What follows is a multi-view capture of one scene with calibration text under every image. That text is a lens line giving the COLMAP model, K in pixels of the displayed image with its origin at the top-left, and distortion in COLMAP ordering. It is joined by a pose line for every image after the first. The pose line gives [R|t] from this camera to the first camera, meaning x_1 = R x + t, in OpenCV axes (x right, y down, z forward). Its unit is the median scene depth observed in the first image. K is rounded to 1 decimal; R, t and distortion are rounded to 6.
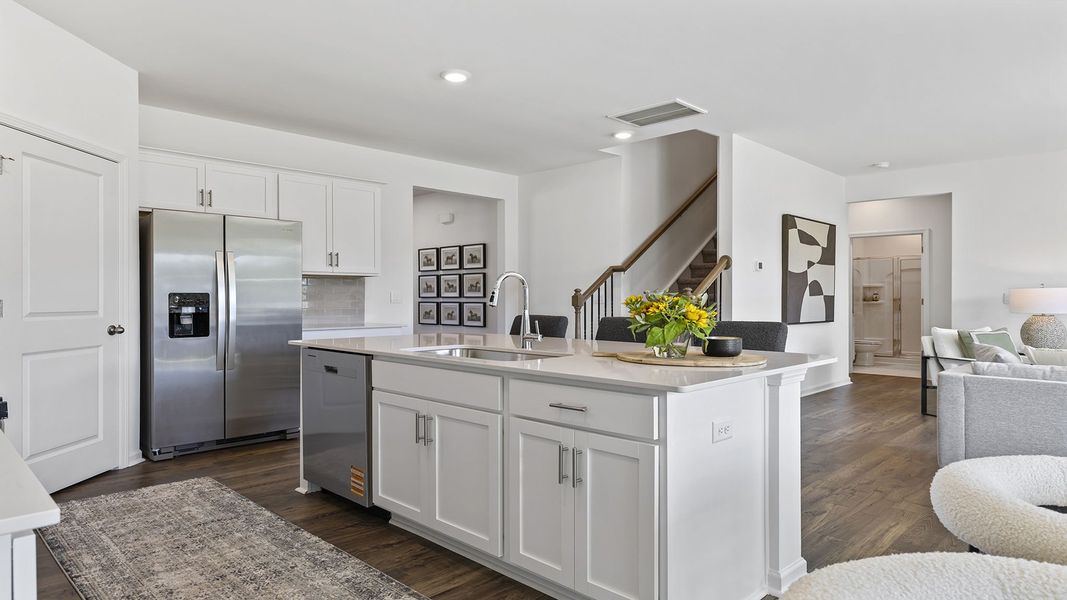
lens RADIAL K [[628.0, 0, 528.3], [0, 628.0, 300.2], [0, 0, 1]] dist [-0.001593, -0.001112]
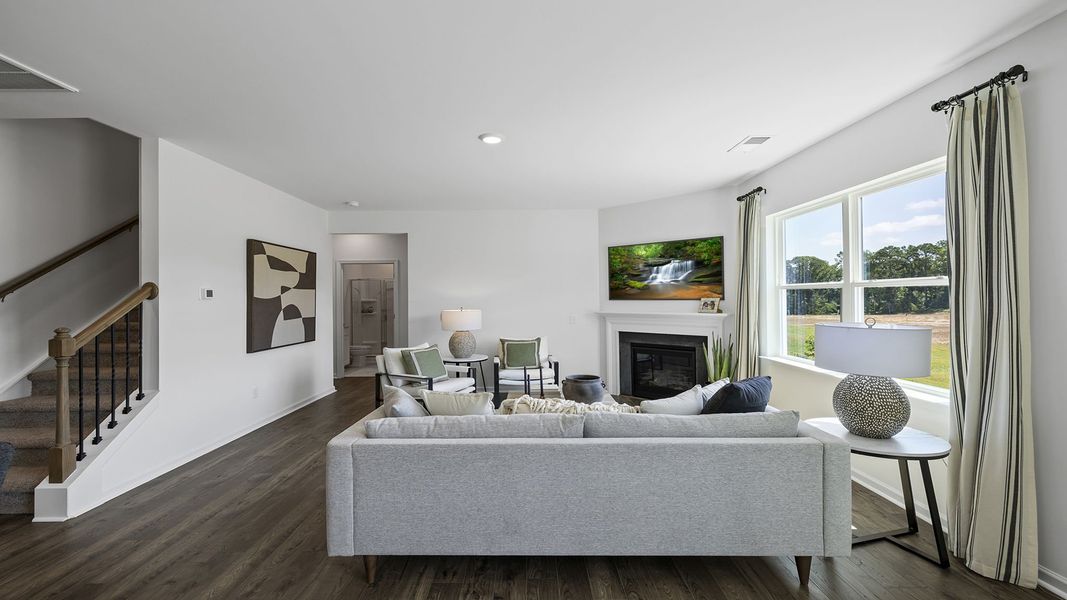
lens RADIAL K [[459.8, 0, 535.5], [0, 459.8, 299.8], [0, 0, 1]] dist [0.004502, 0.000331]
pose [[0.696016, -0.007918, 0.717982, 0.200776], [0.012149, 0.999926, -0.000750, -0.036163], [-0.717923, 0.009245, 0.696061, 0.180992]]
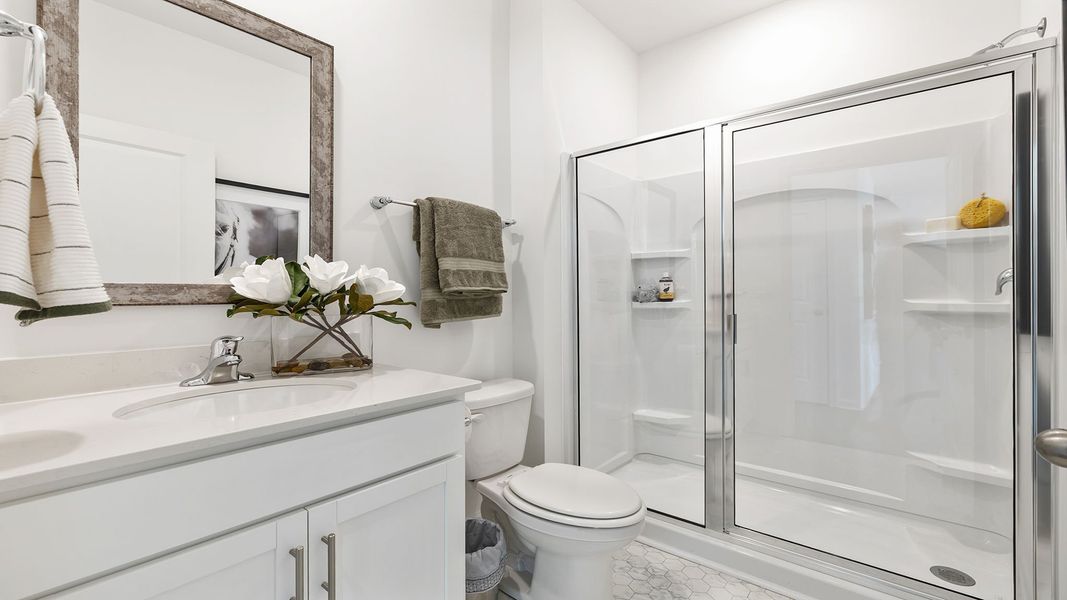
lens RADIAL K [[459.8, 0, 534.5], [0, 459.8, 297.7], [0, 0, 1]] dist [0.004502, 0.000331]
pose [[0.996682, -0.004564, 0.081269, 0.852284], [0.004856, 0.999982, -0.003394, -0.001082], [-0.081252, 0.003777, 0.996686, 1.414979]]
